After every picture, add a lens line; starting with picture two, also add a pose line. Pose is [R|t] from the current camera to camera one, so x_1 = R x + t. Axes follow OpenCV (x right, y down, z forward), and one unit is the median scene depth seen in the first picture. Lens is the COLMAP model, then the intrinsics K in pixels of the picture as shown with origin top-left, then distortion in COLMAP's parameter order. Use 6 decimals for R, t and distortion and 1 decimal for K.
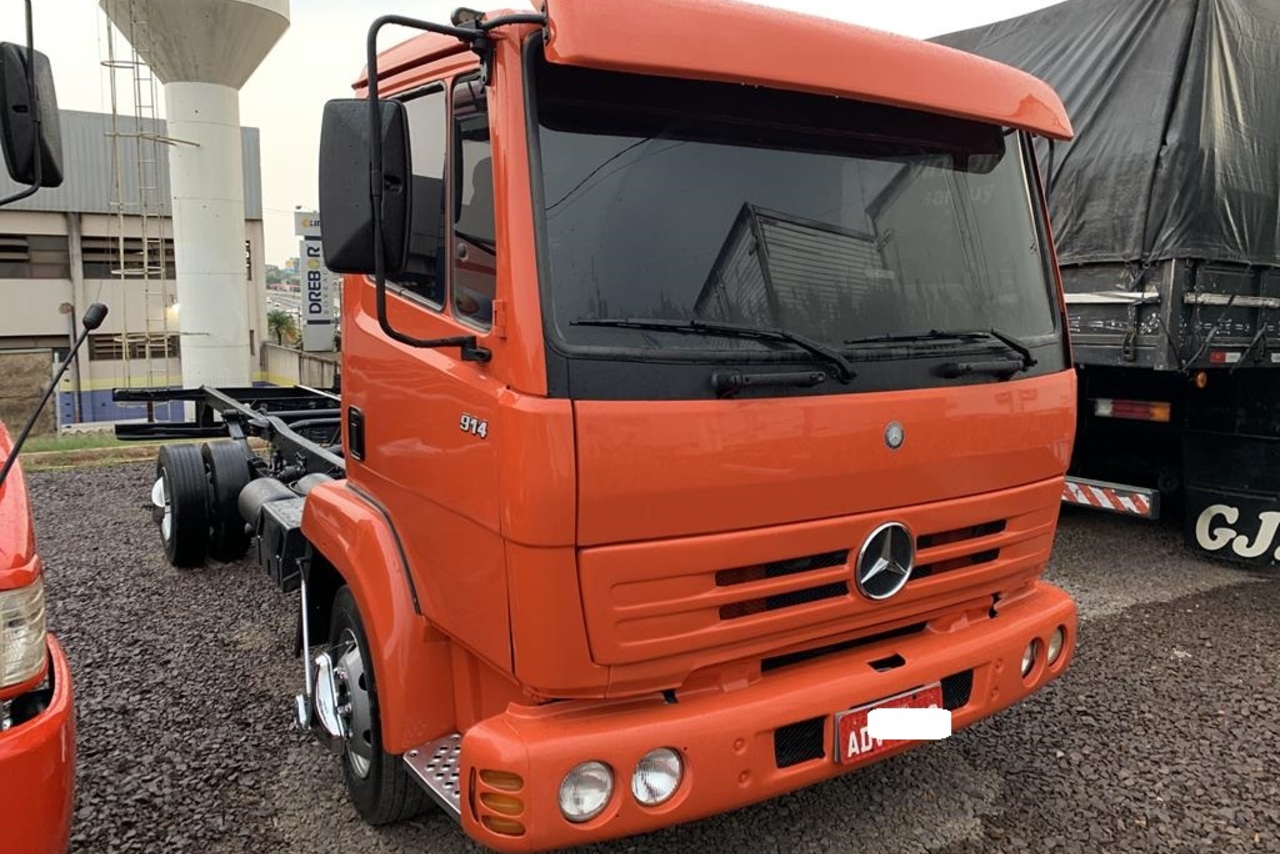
lens RADIAL K [[984.2, 0, 640.0], [0, 984.2, 427.0], [0, 0, 1]] dist [0.094345, -0.112504]
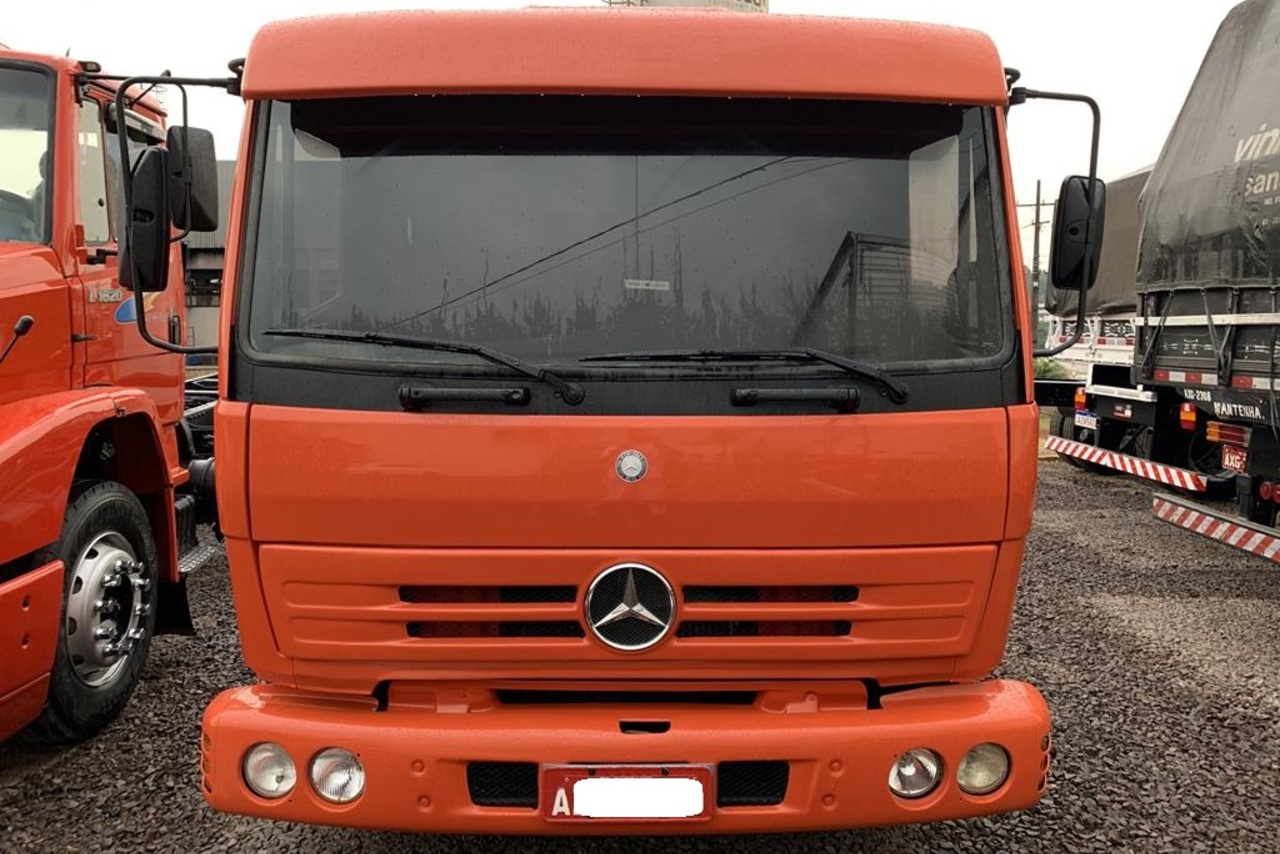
lens RADIAL K [[984.2, 0, 640.0], [0, 984.2, 427.0], [0, 0, 1]] dist [0.094345, -0.112504]
pose [[0.838018, 0.058145, -0.542535, 0.741827], [-0.070281, 0.997526, -0.001650, -0.025286], [0.541097, 0.039513, 0.840031, 0.263201]]
